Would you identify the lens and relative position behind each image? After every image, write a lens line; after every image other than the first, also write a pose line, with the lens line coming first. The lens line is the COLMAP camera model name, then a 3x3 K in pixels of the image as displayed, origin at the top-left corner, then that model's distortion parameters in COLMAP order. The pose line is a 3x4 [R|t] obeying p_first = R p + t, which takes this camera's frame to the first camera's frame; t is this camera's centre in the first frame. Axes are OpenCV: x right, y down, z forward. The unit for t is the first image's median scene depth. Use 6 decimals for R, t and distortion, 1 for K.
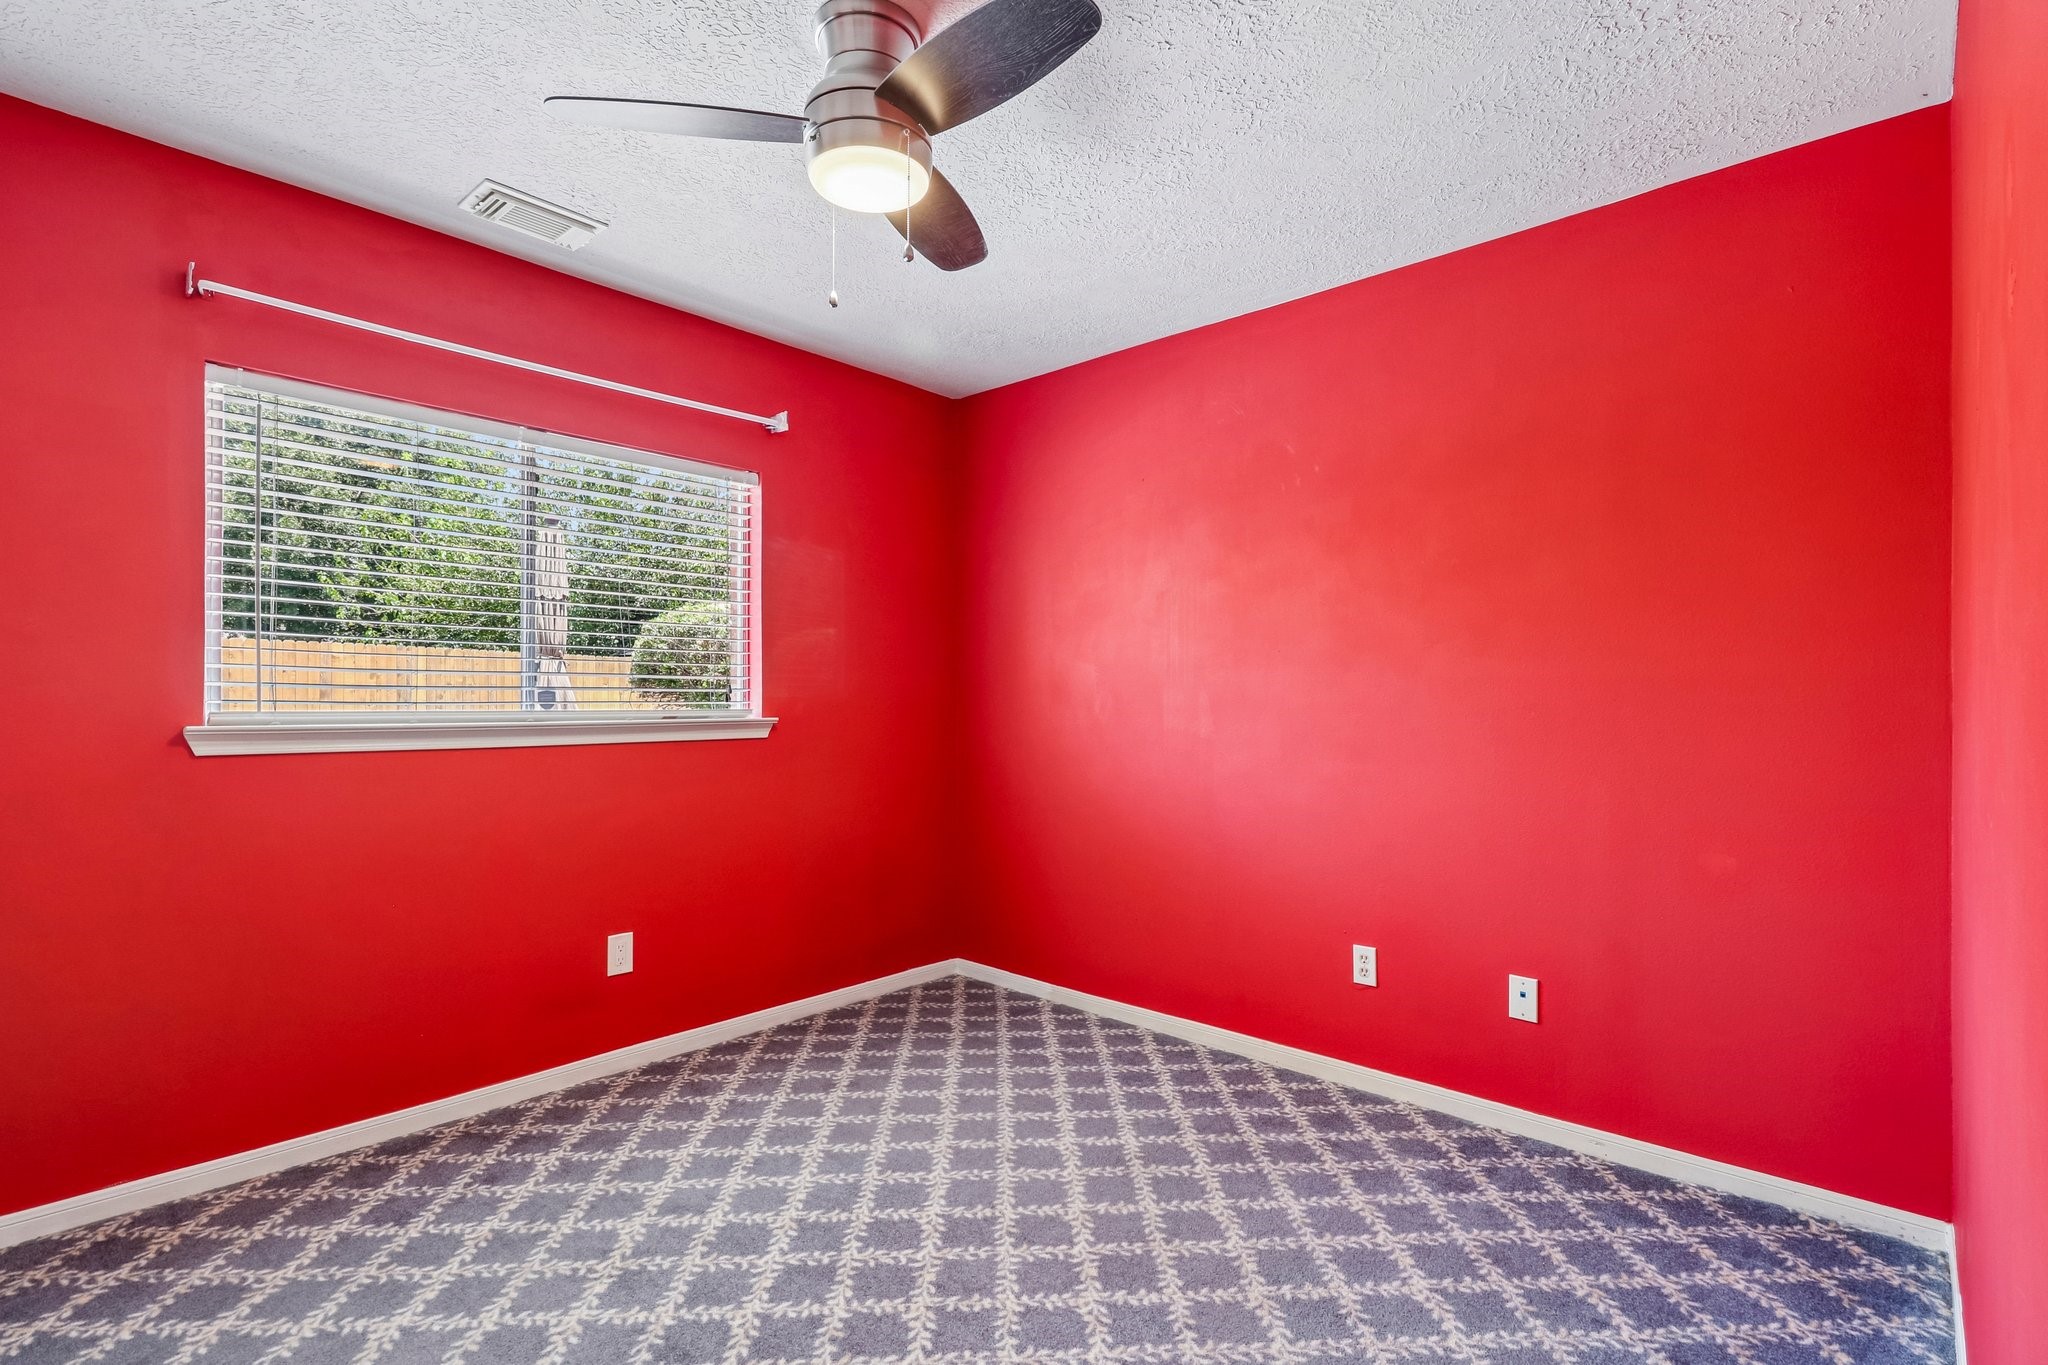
lens RADIAL K [[969.0, 0, 1024.3], [0, 969.0, 685.4], [0, 0, 1]] dist [0.010089, -0.004609]
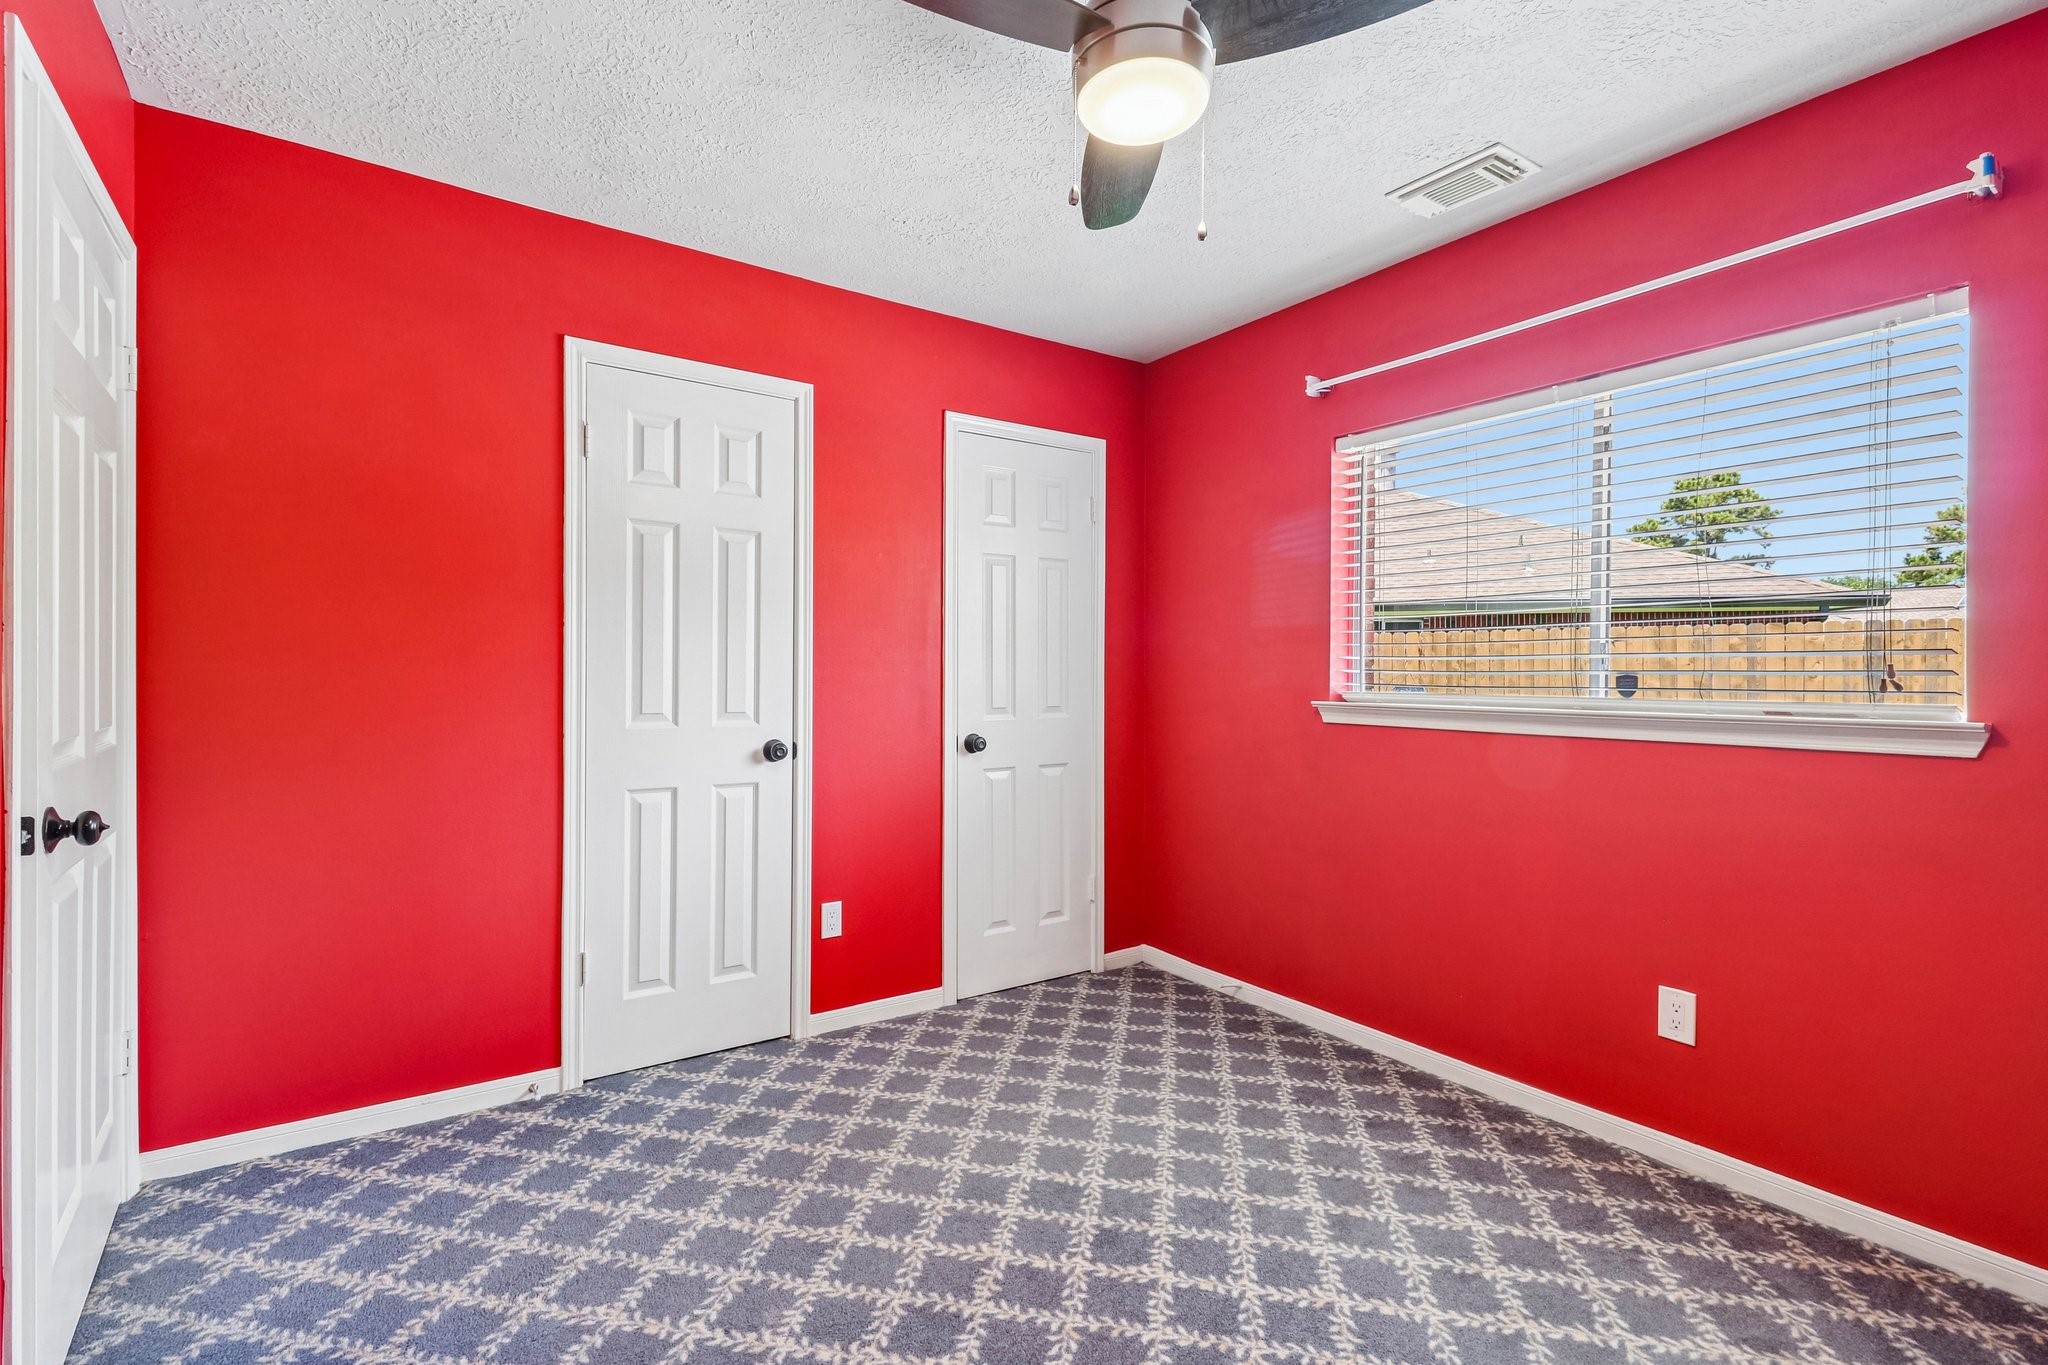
lens RADIAL K [[969.0, 0, 1025.9], [0, 969.0, 678.3], [0, 0, 1]] dist [0.010089, -0.004609]
pose [[-0.243815, -0.004804, -0.969810, 0.559022], [0.001147, 0.999986, -0.005242, 0.015091], [0.969821, -0.002390, -0.243806, 0.832177]]
